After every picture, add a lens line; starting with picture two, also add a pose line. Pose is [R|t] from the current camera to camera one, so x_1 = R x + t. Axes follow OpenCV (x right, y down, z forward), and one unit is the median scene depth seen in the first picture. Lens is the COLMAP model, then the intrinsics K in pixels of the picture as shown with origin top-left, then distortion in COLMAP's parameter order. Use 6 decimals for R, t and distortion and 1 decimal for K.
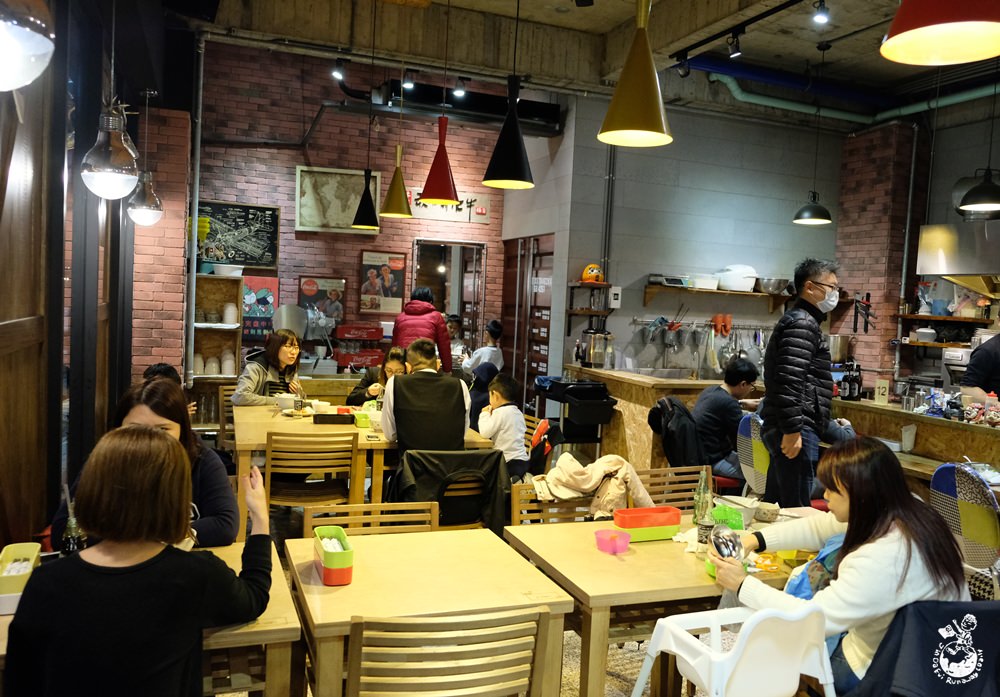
lens RADIAL K [[814.9, 0, 499.4], [0, 814.9, 347.4], [0, 0, 1]] dist [-0.003797, -0.000142]
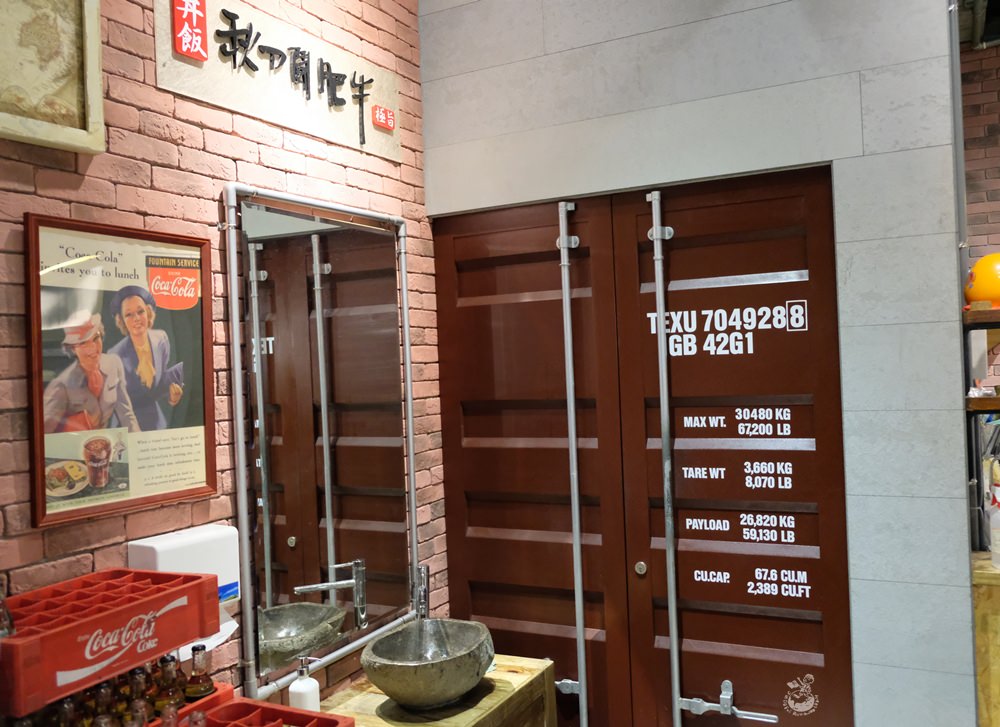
lens RADIAL K [[851.4, 0, 503.7], [0, 851.4, 366.2], [0, 0, 1]] dist [0.016923, 0.003161]
pose [[0.733396, -0.084242, 0.674561, -0.226310], [0.123009, 0.992357, -0.009808, -0.064674], [-0.668579, 0.090171, 0.738154, 0.751793]]
